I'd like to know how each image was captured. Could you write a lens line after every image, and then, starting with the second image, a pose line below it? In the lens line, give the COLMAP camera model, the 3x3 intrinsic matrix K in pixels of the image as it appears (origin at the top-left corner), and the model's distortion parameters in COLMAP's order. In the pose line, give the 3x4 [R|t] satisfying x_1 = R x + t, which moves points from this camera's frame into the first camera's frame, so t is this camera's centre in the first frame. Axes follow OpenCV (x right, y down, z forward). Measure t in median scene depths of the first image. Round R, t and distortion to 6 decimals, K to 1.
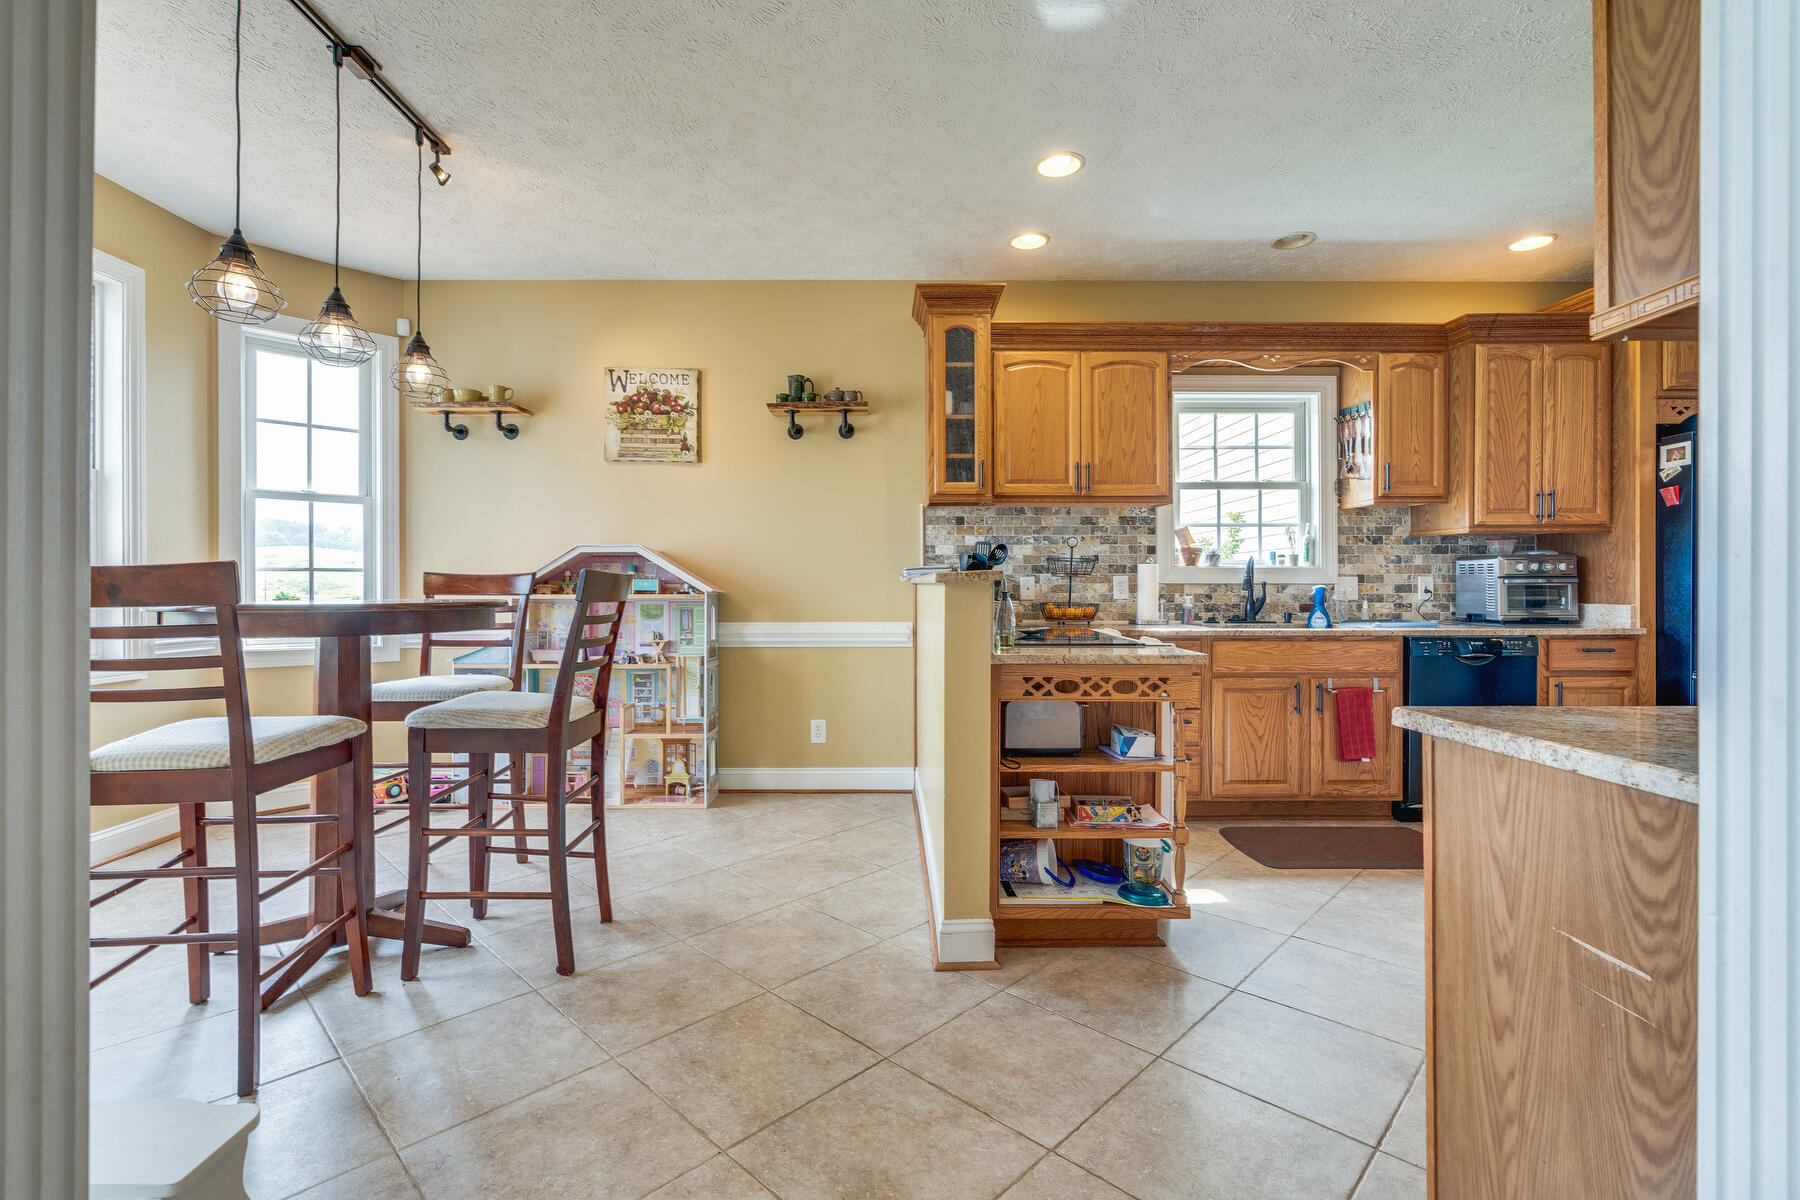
lens RADIAL K [[825.4, 0, 884.9], [0, 825.4, 588.9], [0, 0, 1]] dist [-0.011525, 0.003469]
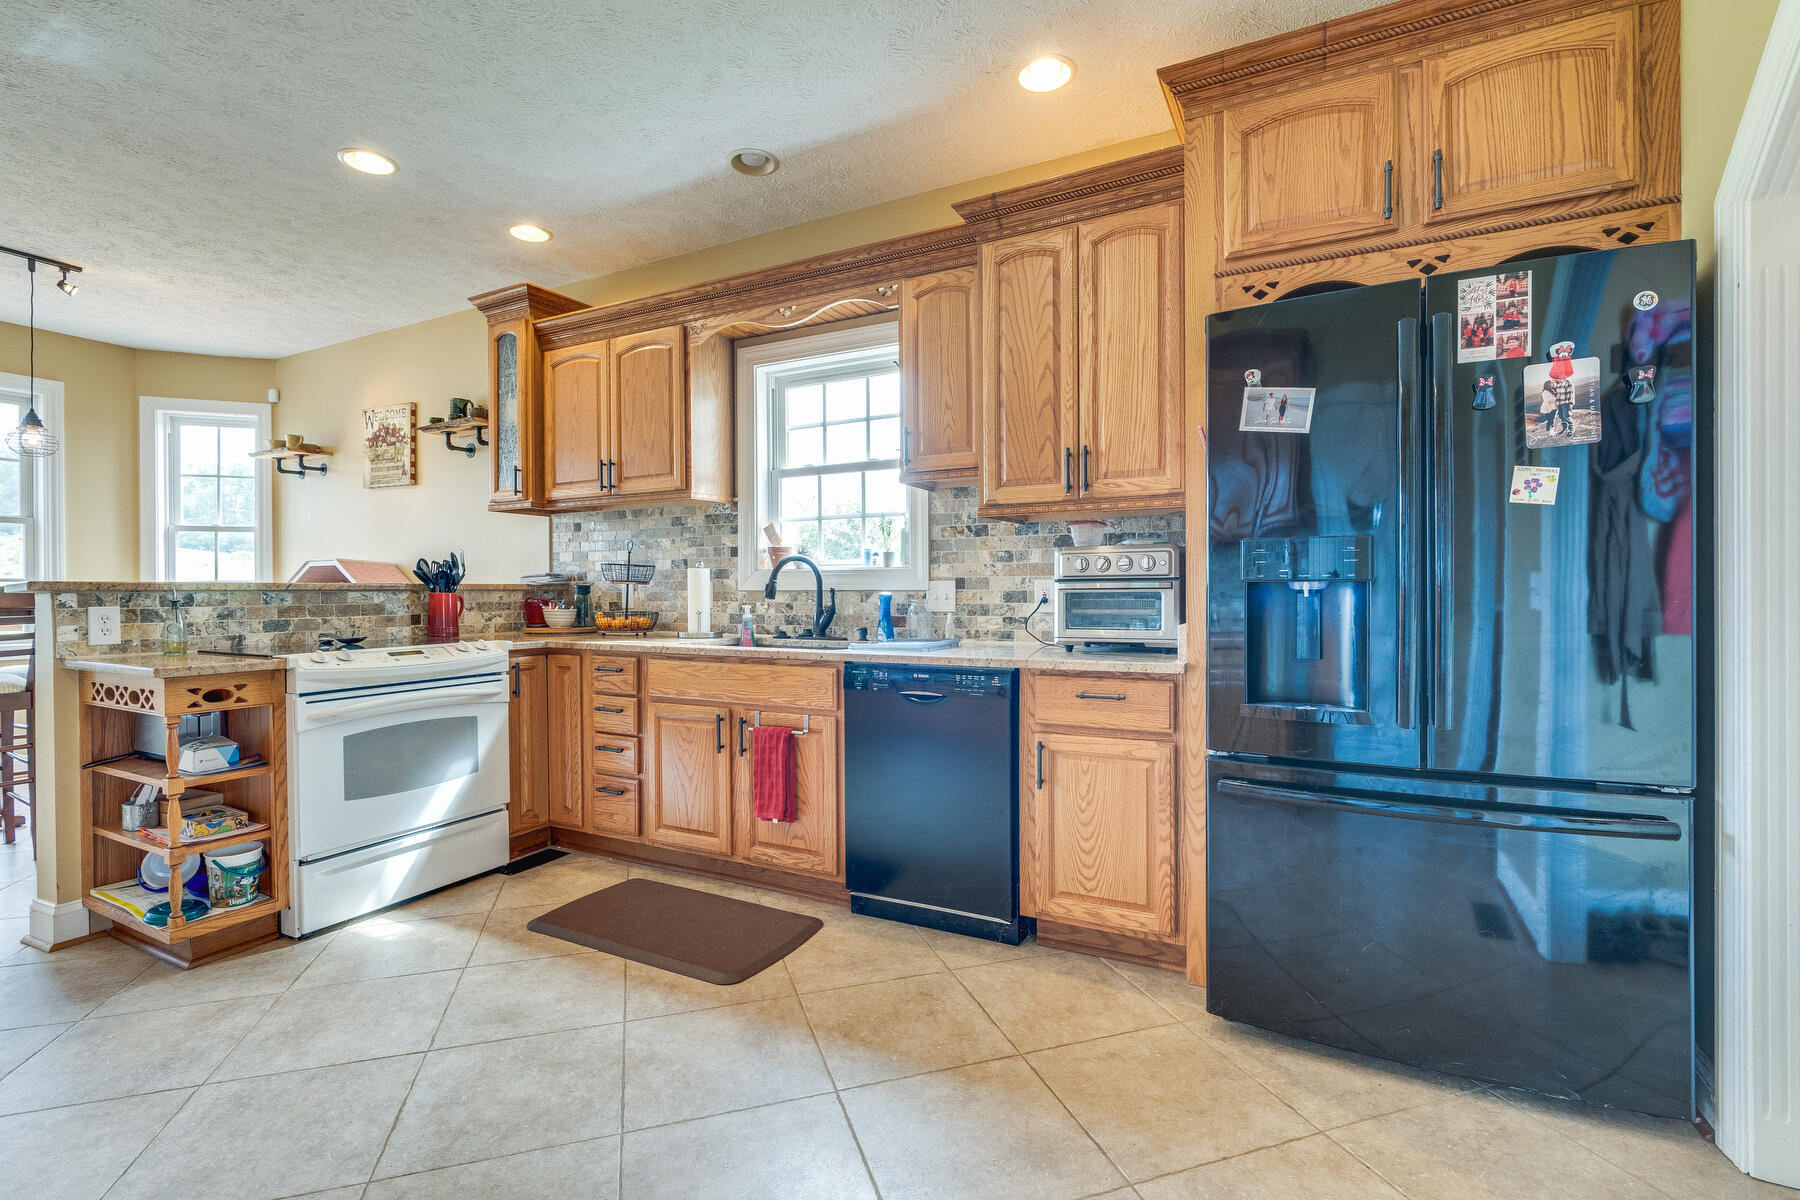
lens RADIAL K [[825.4, 0, 923.0], [0, 825.4, 594.4], [0, 0, 1]] dist [-0.011525, 0.003469]
pose [[0.881998, -0.000325, -0.471254, 0.981948], [0.000909, 0.999999, 0.001013, -0.003490], [0.471253, -0.001322, 0.881997, 0.355569]]
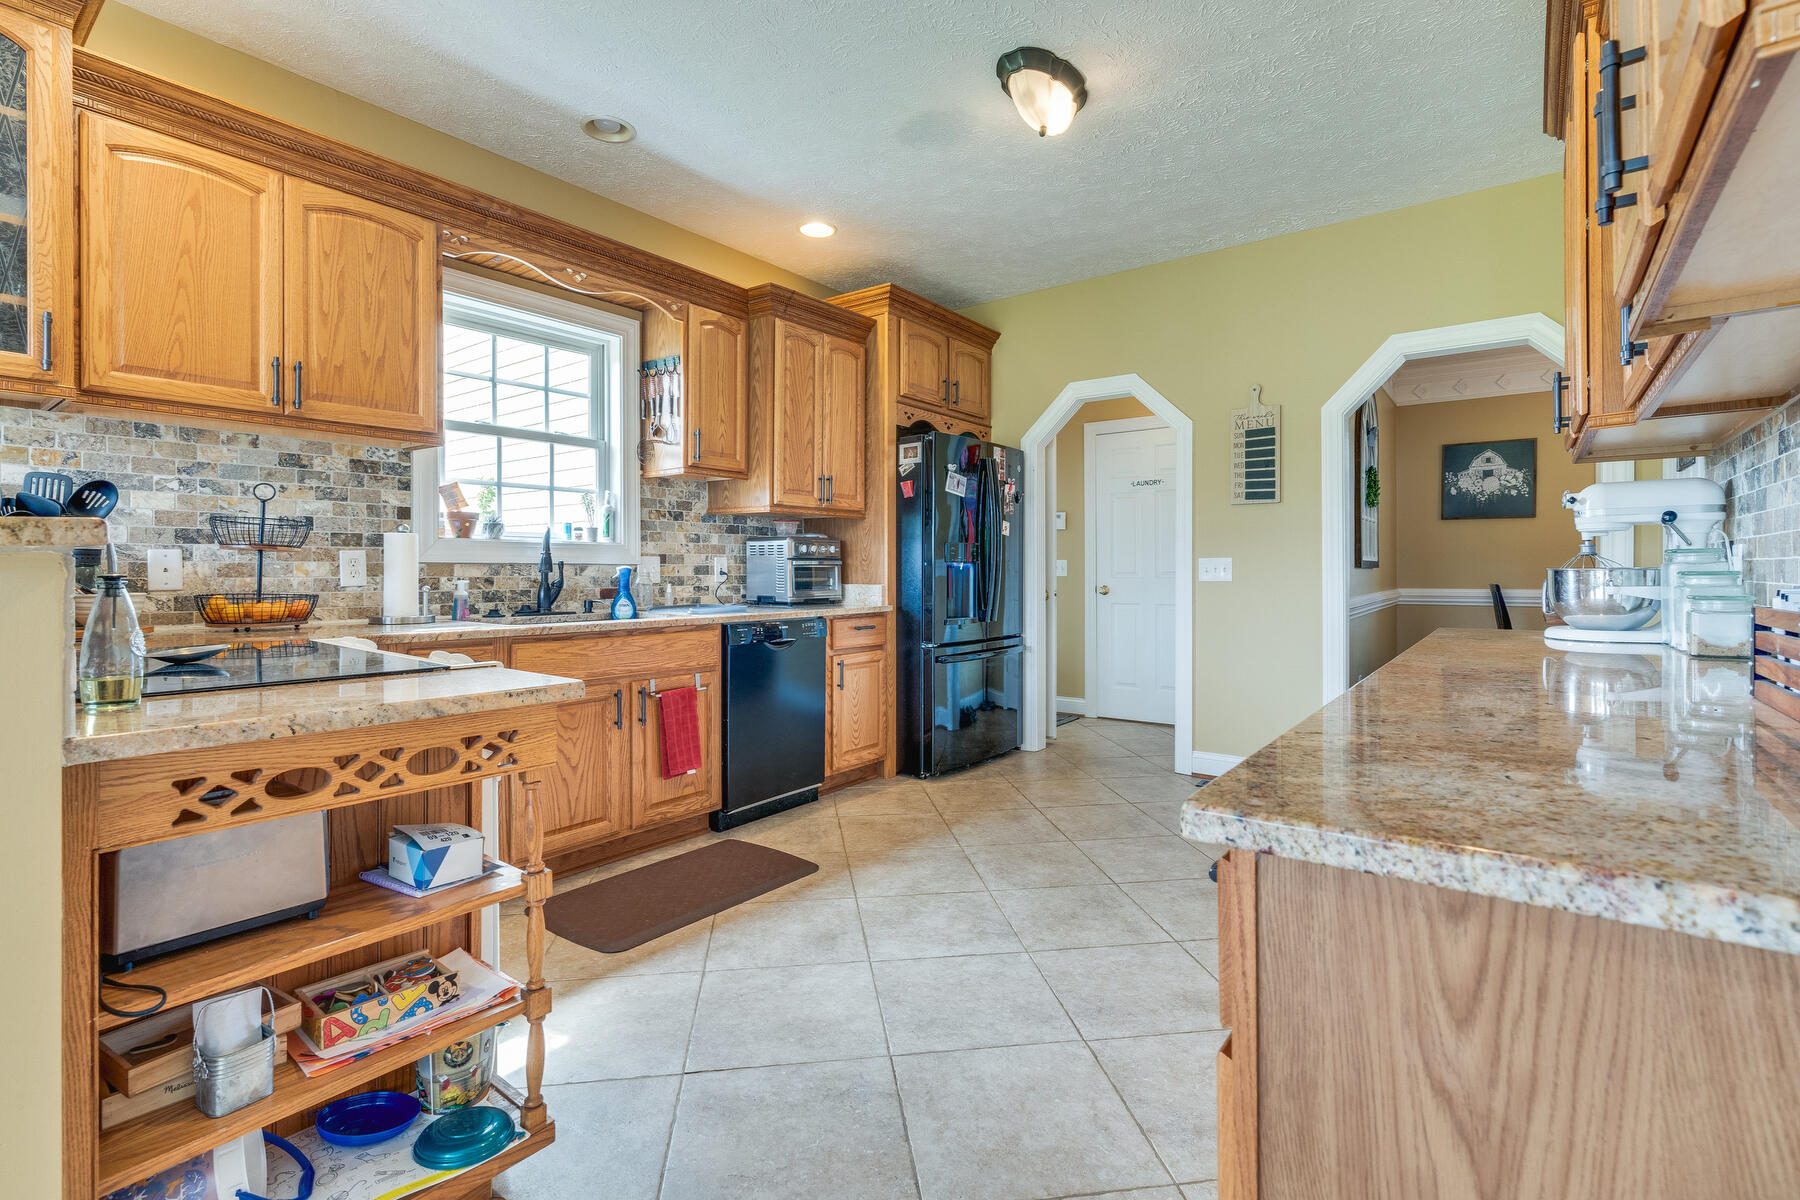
lens RADIAL K [[825.4, 0, 901.2], [0, 825.4, 572.3], [0, 0, 1]] dist [-0.011525, 0.003469]
pose [[0.611517, -0.001884, 0.791229, 0.040823], [0.001643, 0.999998, 0.001111, 0.001389], [-0.791229, 0.000621, 0.611519, 0.283357]]
